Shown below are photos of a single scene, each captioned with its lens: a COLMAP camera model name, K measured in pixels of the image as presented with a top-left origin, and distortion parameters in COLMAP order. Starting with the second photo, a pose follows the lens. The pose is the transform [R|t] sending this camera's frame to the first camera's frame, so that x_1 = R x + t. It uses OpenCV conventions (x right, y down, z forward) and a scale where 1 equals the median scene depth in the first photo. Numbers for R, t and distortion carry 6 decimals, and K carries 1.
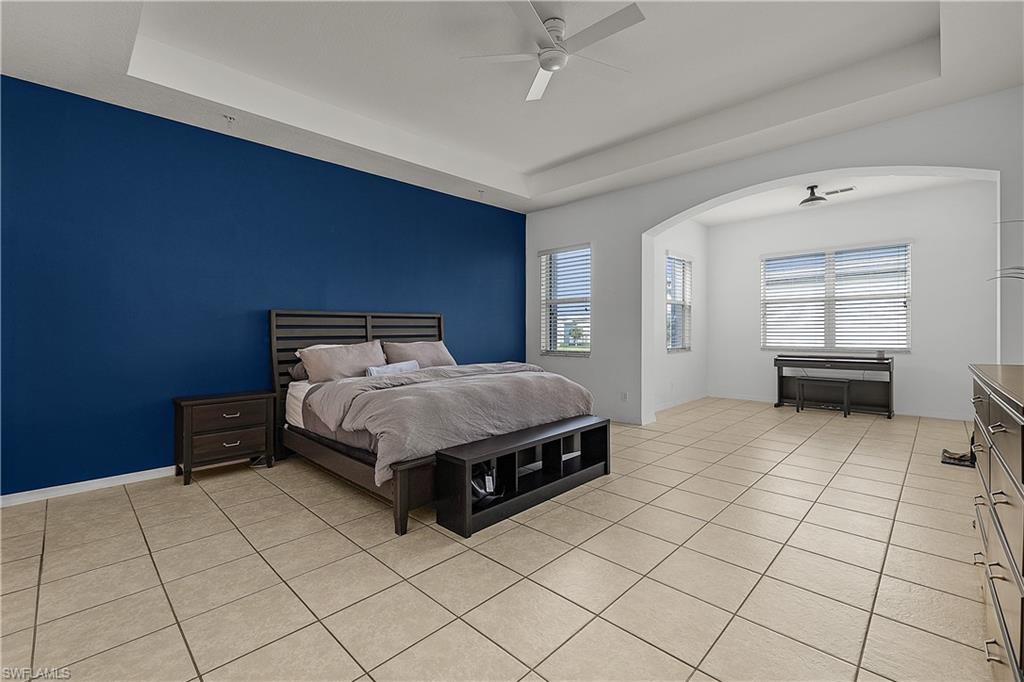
lens RADIAL K [[436.3, 0, 512.9], [0, 436.3, 330.4], [0, 0, 1]] dist [-0.004304, 0.001187]
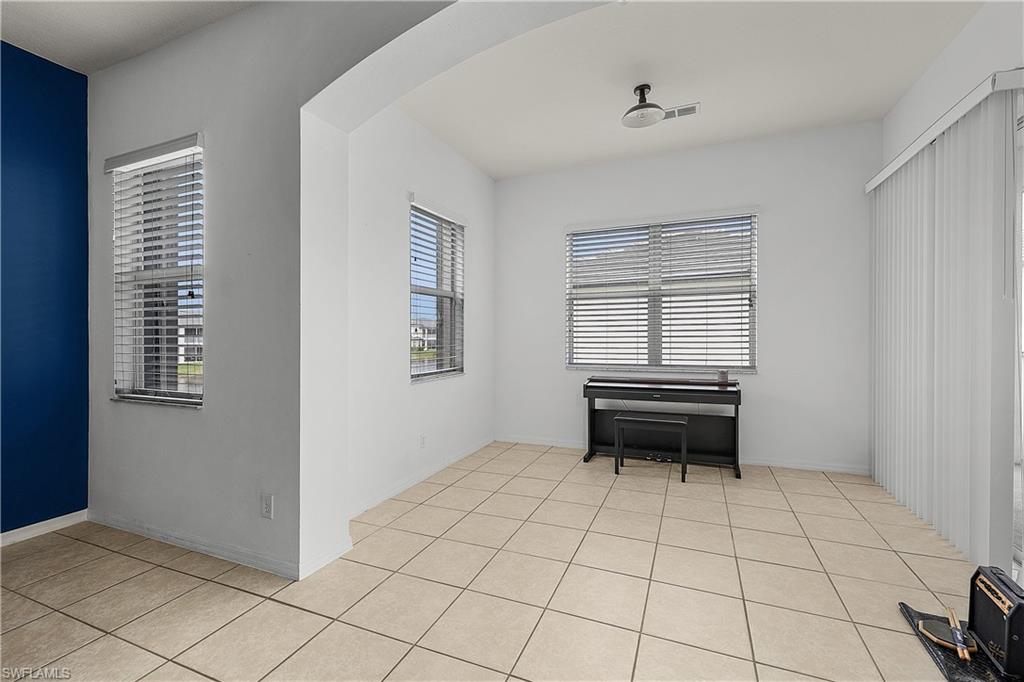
lens RADIAL K [[436.3, 0, 527.9], [0, 436.3, 336.0], [0, 0, 1]] dist [-0.004304, 0.001187]
pose [[0.915461, -0.003284, 0.402394, 0.307422], [0.001342, 0.999986, 0.005109, -0.010954], [-0.402405, -0.004138, 0.915452, 0.513381]]
